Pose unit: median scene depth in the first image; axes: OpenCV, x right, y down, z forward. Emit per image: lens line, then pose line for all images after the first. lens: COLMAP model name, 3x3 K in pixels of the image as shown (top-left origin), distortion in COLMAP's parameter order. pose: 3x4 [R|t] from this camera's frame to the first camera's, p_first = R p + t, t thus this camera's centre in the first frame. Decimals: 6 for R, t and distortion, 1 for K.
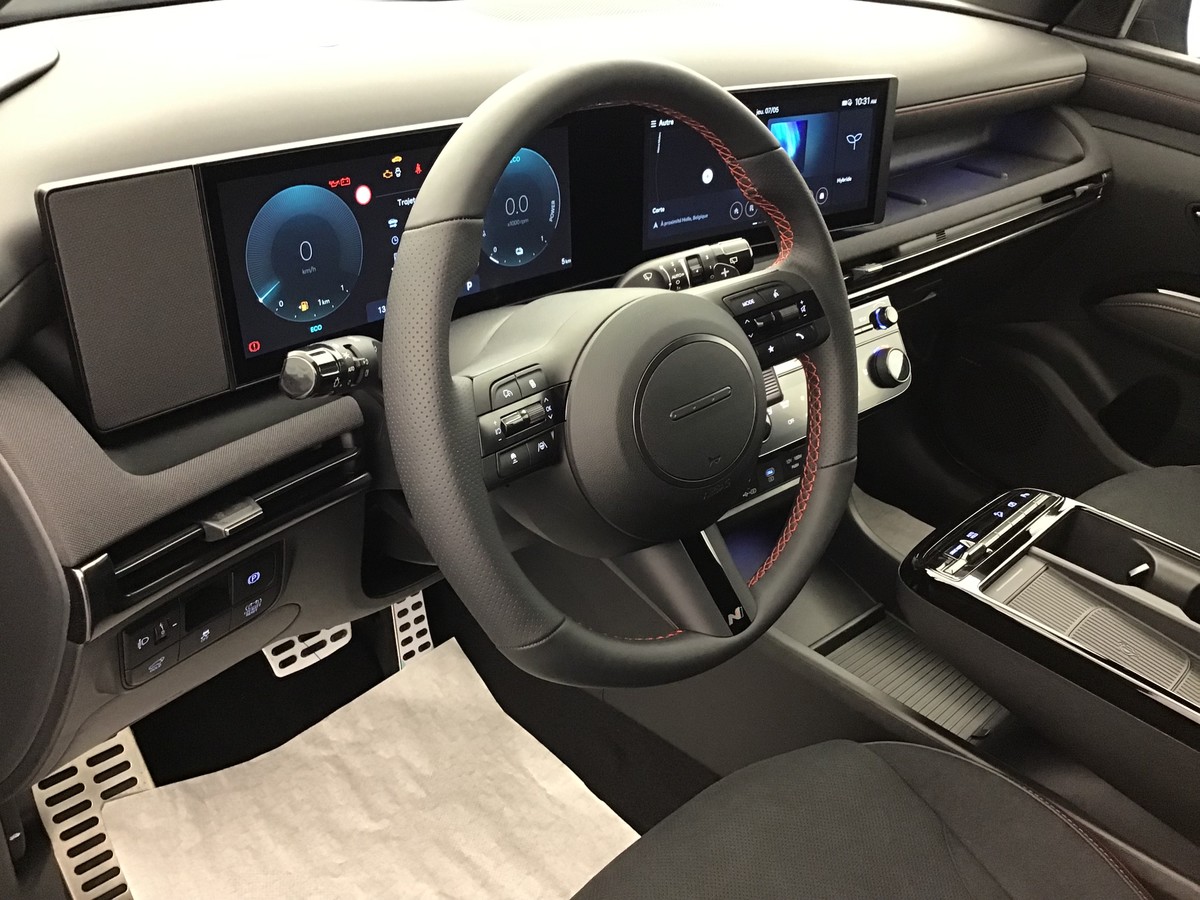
lens RADIAL K [[1089.3, 0, 600.0], [0, 1089.3, 450.0], [0, 0, 1]] dist [0.141086, -0.320374]
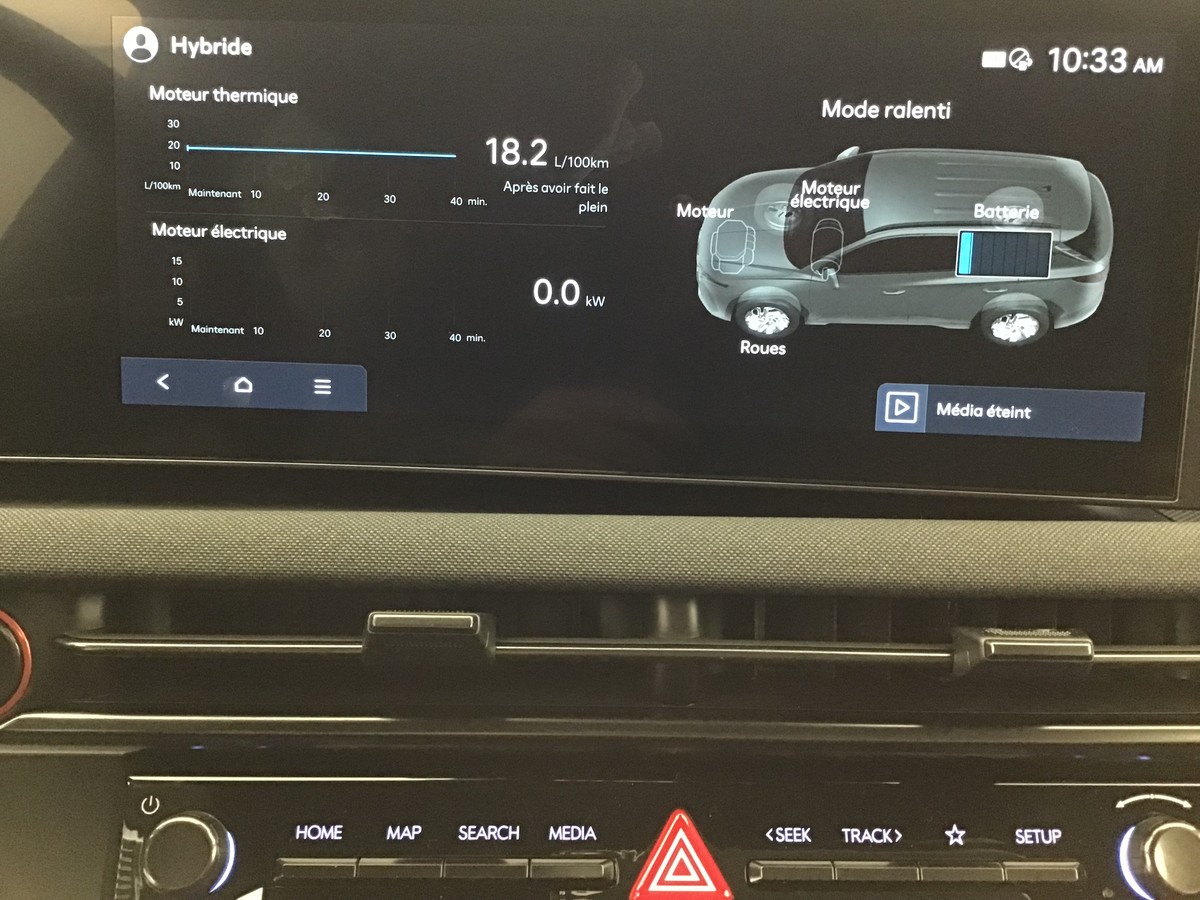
lens RADIAL K [[1057.4, 0, 600.0], [0, 1057.4, 450.0], [0, 0, 1]] dist [0.074670, -0.133657]
pose [[0.745417, 0.109797, -0.657494, 0.375564], [-0.293266, 0.939776, -0.175547, -0.153647], [0.598622, 0.323676, 0.732724, 0.848441]]
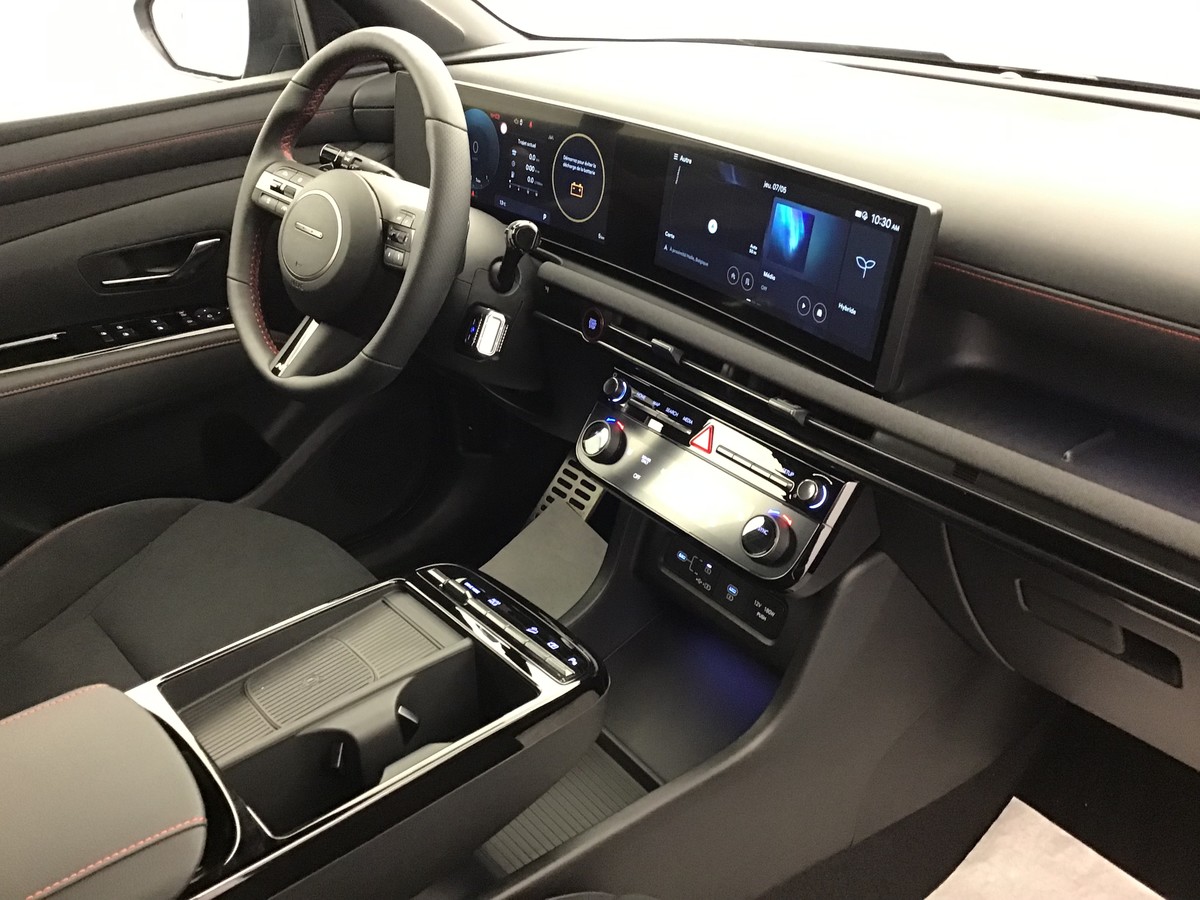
lens RADIAL K [[1079.8, 0, 600.0], [0, 1079.8, 450.0], [0, 0, 1]] dist [0.095756, 0.003915]
pose [[-0.093653, 0.377818, -0.921131, 1.152764], [-0.506378, 0.778514, 0.370806, -0.420552], [0.857211, 0.501167, 0.118408, 0.918129]]
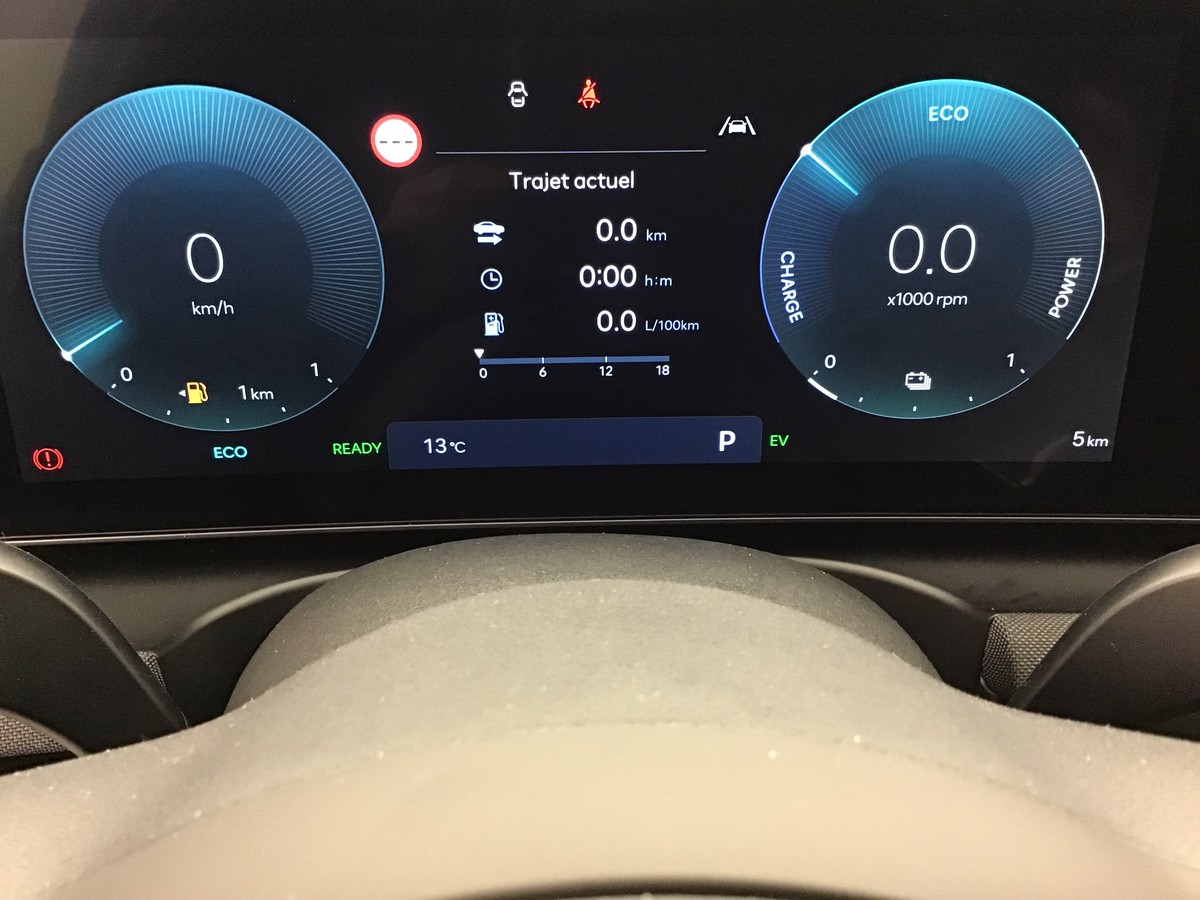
lens RADIAL K [[1067.8, 0, 602.4], [0, 1067.8, 435.1], [0, 0, 1]] dist [0.080370, -0.146604]
pose [[0.717268, 0.256817, -0.647744, 0.071704], [-0.295414, 0.954001, 0.051119, -0.138314], [0.631076, 0.154686, 0.760141, 0.615125]]
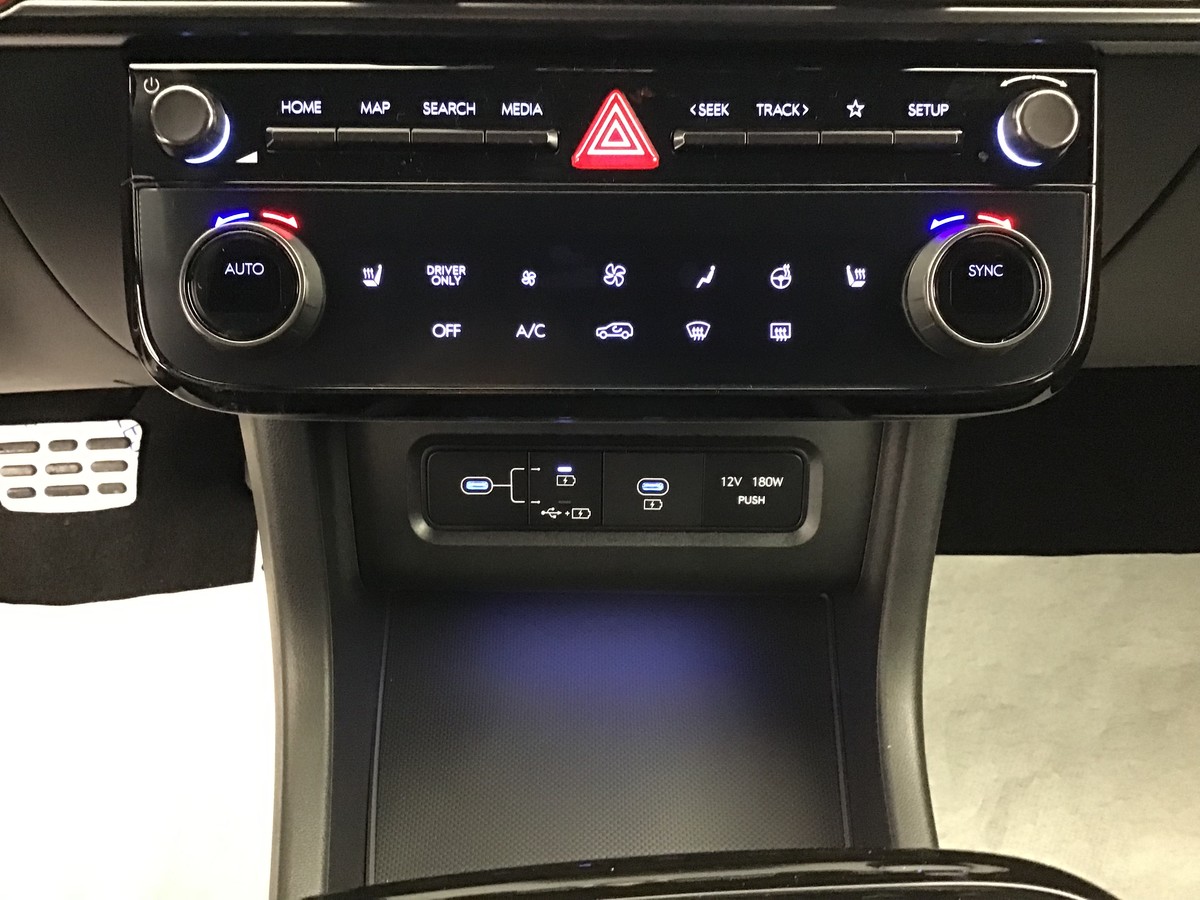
lens RADIAL K [[1094.0, 0, 599.1], [0, 1094.0, 444.6], [0, 0, 1]] dist [0.128195, -0.288808]
pose [[0.742916, 0.337236, -0.578229, 0.446326], [-0.288666, 0.940776, 0.177799, -0.071489], [0.603944, 0.034825, 0.796266, 0.832539]]
